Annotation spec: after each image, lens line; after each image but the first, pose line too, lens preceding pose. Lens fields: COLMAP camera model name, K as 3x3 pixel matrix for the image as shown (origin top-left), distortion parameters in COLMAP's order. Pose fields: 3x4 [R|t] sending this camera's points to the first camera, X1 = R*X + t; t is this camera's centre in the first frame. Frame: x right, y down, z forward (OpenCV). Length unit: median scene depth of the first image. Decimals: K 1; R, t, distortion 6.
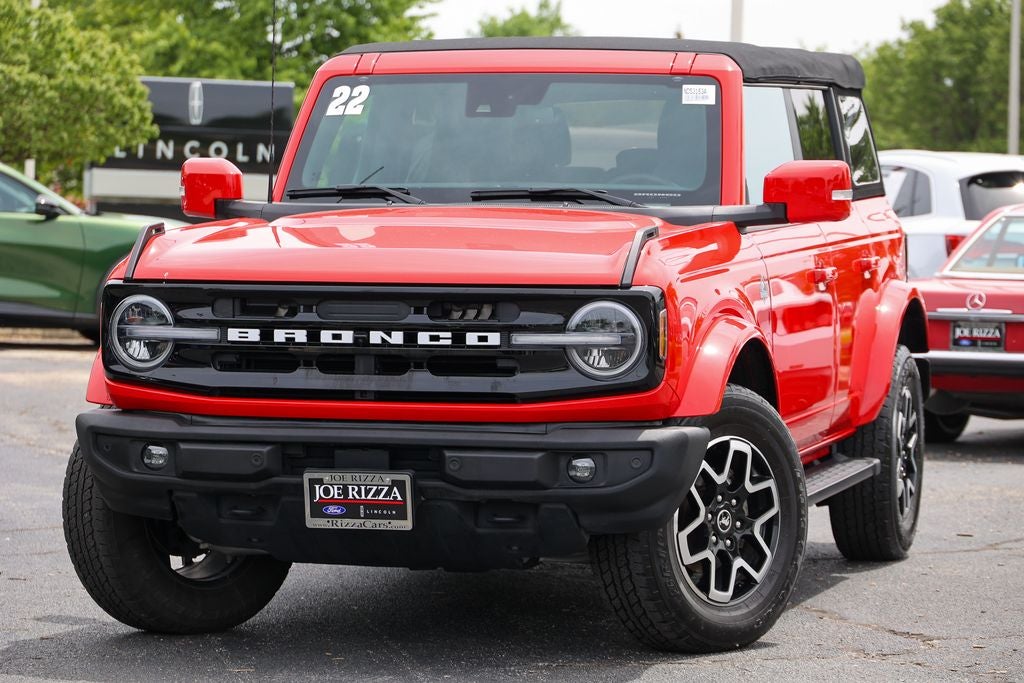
lens RADIAL K [[3663.0, 0, 512.8], [0, 3663.0, 339.2], [0, 0, 1]] dist [-0.291004, 0.000000]
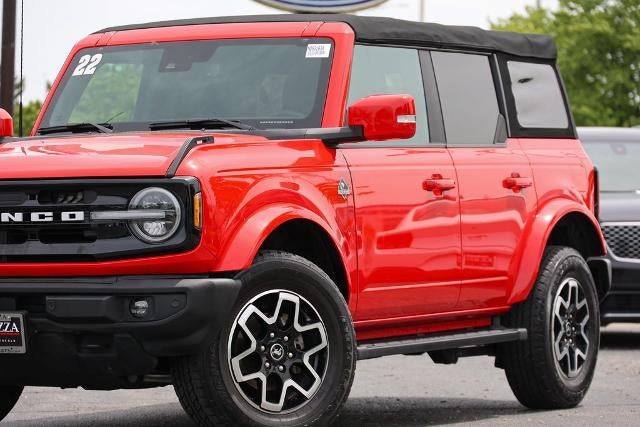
lens RADIAL K [[2832.4, 0, 304.4], [0, 2832.4, 264.0], [0, 0, 1]] dist [-0.769440, 0.000000]
pose [[0.979188, -0.012469, -0.202570, 0.289285], [0.006591, 0.999538, -0.029665, 0.049448], [0.202847, 0.027712, 0.978818, -0.035878]]
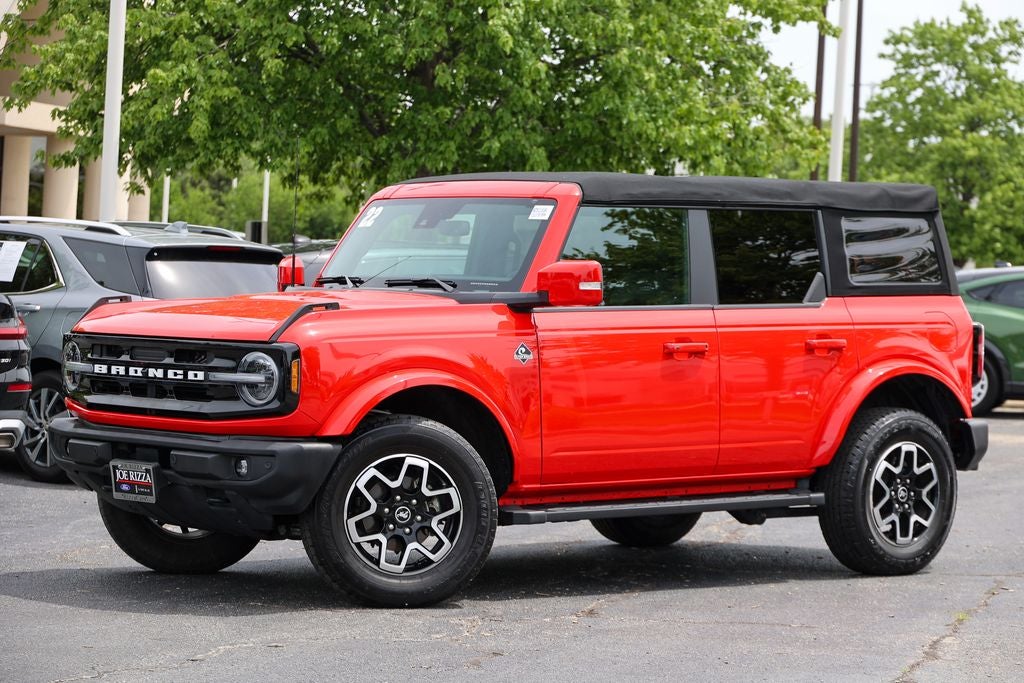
lens RADIAL K [[2783.7, 0, 511.9], [0, 2783.7, 350.4], [0, 0, 1]] dist [-0.397250, 0.000000]
pose [[0.839082, 0.027586, -0.543306, 0.683546], [-0.041692, 0.999037, -0.013665, -0.000327], [0.542405, 0.034117, 0.839424, 0.132139]]
